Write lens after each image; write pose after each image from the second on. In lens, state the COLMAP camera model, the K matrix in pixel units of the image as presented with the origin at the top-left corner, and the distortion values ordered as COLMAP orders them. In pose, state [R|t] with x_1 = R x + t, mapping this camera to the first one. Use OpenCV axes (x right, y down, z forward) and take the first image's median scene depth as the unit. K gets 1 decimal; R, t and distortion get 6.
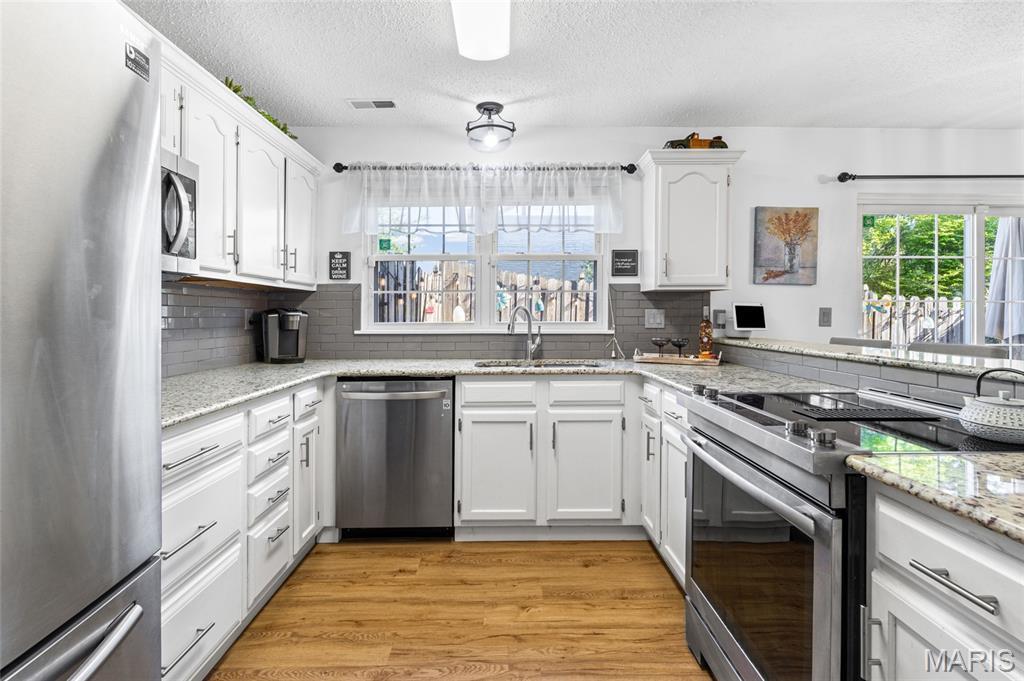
lens RADIAL K [[464.0, 0, 506.7], [0, 464.0, 314.7], [0, 0, 1]] dist [-0.003820, -0.000122]
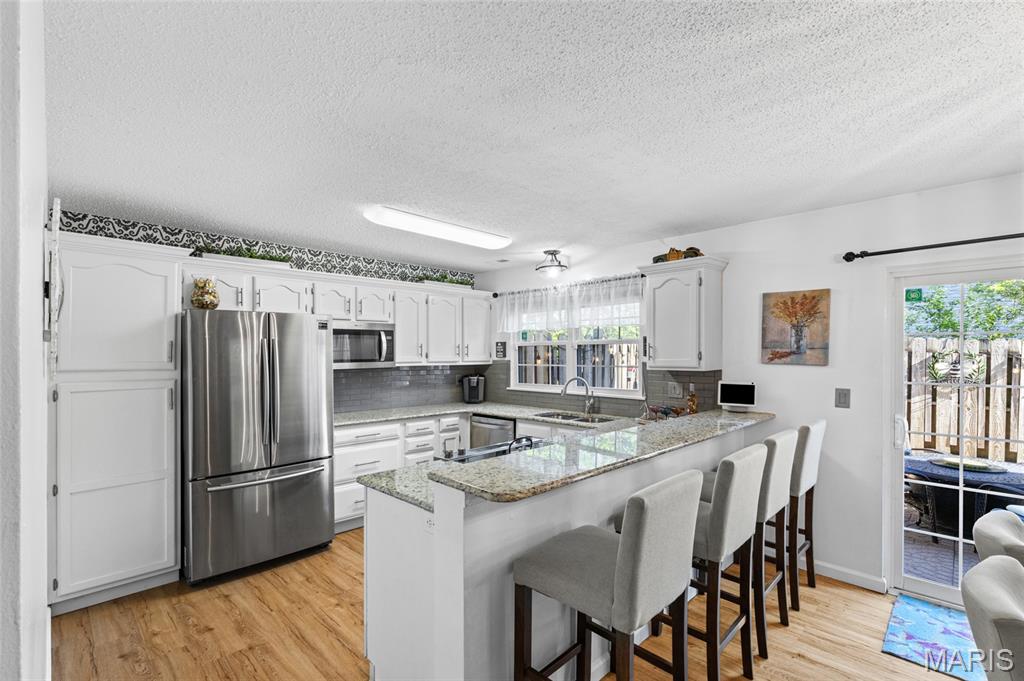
lens RADIAL K [[464.0, 0, 524.4], [0, 464.0, 354.8], [0, 0, 1]] dist [-0.003820, -0.000122]
pose [[0.710912, 0.002702, -0.703276, 0.961119], [0.001564, 0.999984, 0.005423, -0.100199], [0.703280, -0.004955, 0.710896, -0.178357]]
